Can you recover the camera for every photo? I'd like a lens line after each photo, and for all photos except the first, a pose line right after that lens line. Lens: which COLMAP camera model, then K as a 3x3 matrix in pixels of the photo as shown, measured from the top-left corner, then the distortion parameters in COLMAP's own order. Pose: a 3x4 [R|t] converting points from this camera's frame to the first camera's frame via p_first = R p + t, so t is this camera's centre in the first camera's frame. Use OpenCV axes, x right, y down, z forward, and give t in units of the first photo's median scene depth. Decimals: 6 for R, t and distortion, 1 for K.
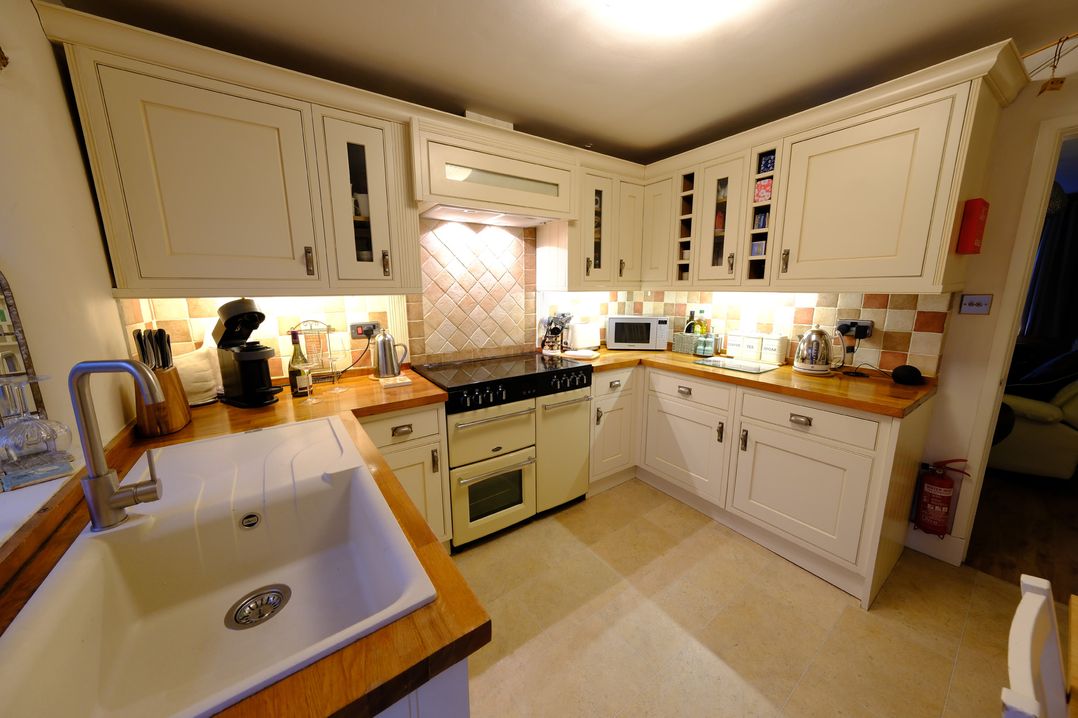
lens RADIAL K [[365.9, 0, 537.8], [0, 365.9, 355.3], [0, 0, 1]] dist [-0.006654, 0.005702]
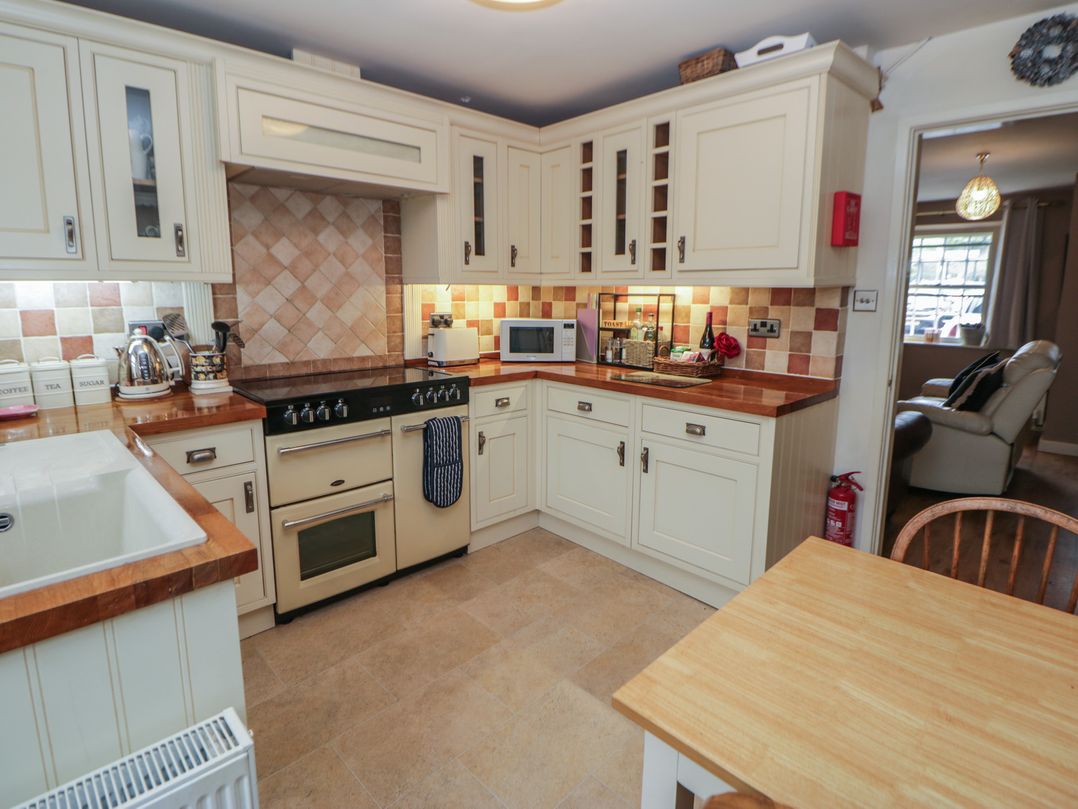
lens RADIAL K [[555.7, 0, 544.9], [0, 555.7, 375.2], [0, 0, 1]] dist [0.002246, -0.010292]
pose [[0.986705, -0.013173, 0.161987, 0.122635], [0.018192, 0.999398, -0.029539, 0.065713], [-0.161501, 0.032093, 0.986351, -0.217126]]
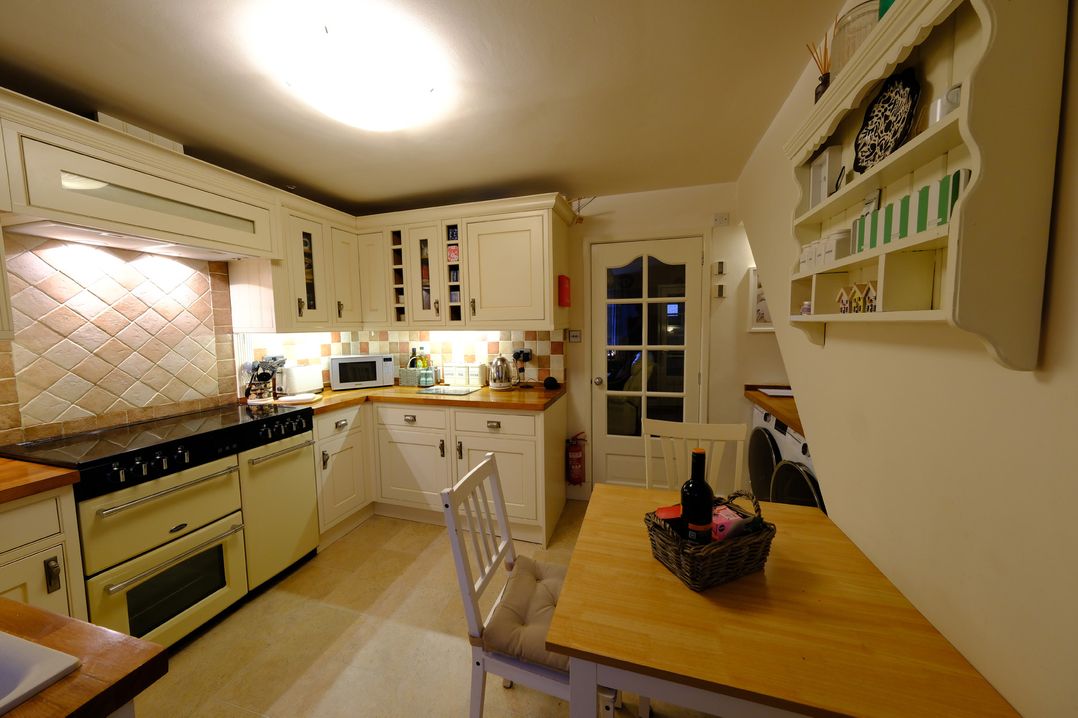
lens RADIAL K [[365.9, 0, 537.8], [0, 365.9, 355.3], [0, 0, 1]] dist [-0.006654, 0.005702]
pose [[0.780634, -0.054828, 0.622579, 0.022297], [0.121398, 0.990474, -0.064991, 0.026647], [-0.613085, 0.126314, 0.779853, -0.144411]]
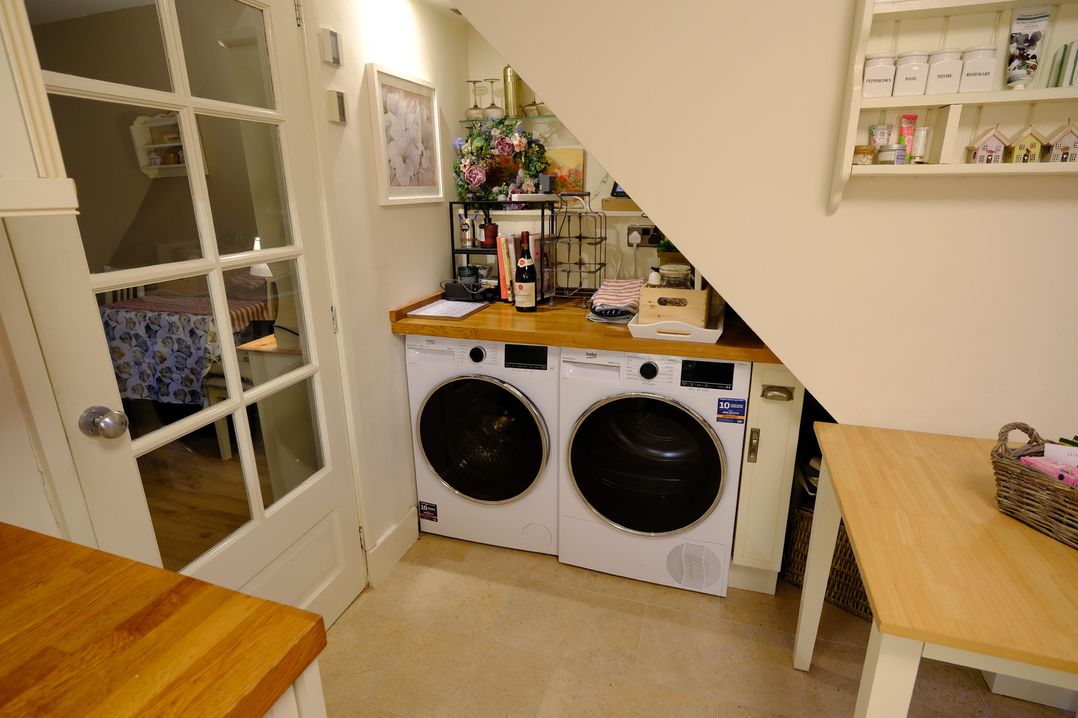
lens RADIAL K [[550.1, 0, 536.3], [0, 550.1, 351.2], [0, 0, 1]] dist [-0.002069, -0.000359]
pose [[-0.585837, -0.216202, 0.781058, 0.412745], [0.164591, 0.911933, 0.375882, -0.121357], [-0.793539, 0.348761, -0.498659, 0.685254]]
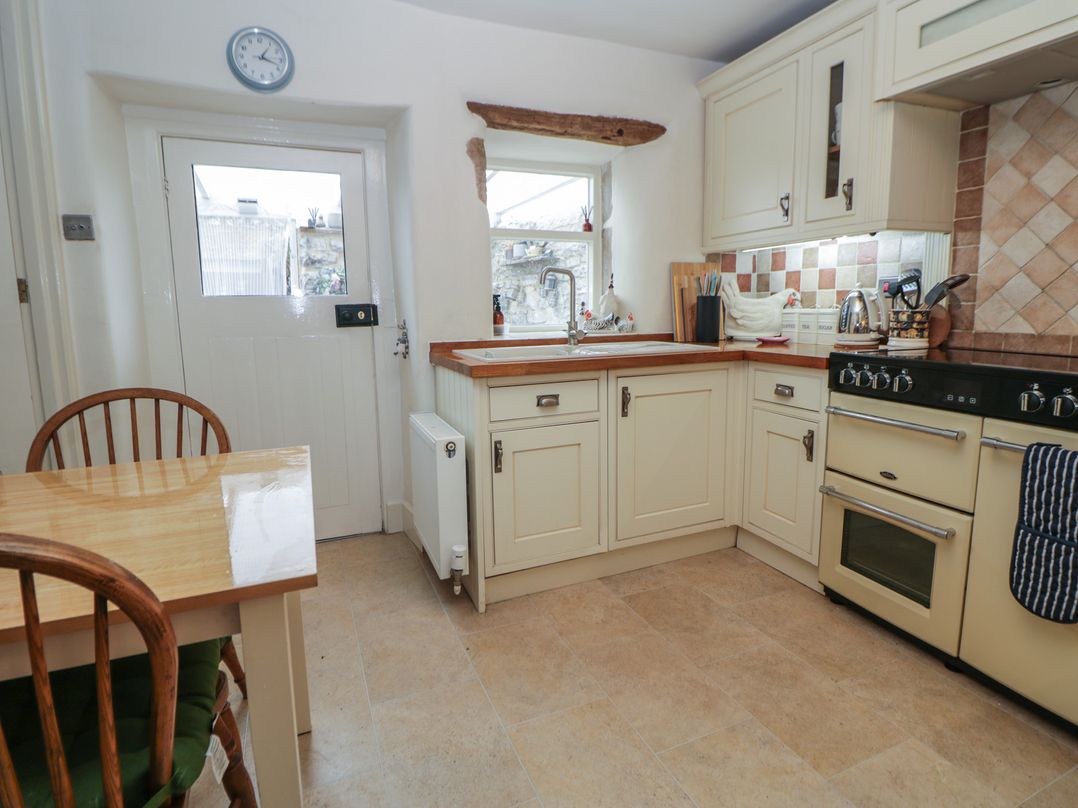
lens RADIAL K [[571.5, 0, 542.8], [0, 571.5, 378.1], [0, 0, 1]] dist [-0.002397, -0.013070]
pose [[-0.215750, 0.137292, -0.966749, 0.825551], [-0.163746, 0.970958, 0.174433, 0.027269], [0.962621, 0.195935, -0.187003, 0.547703]]
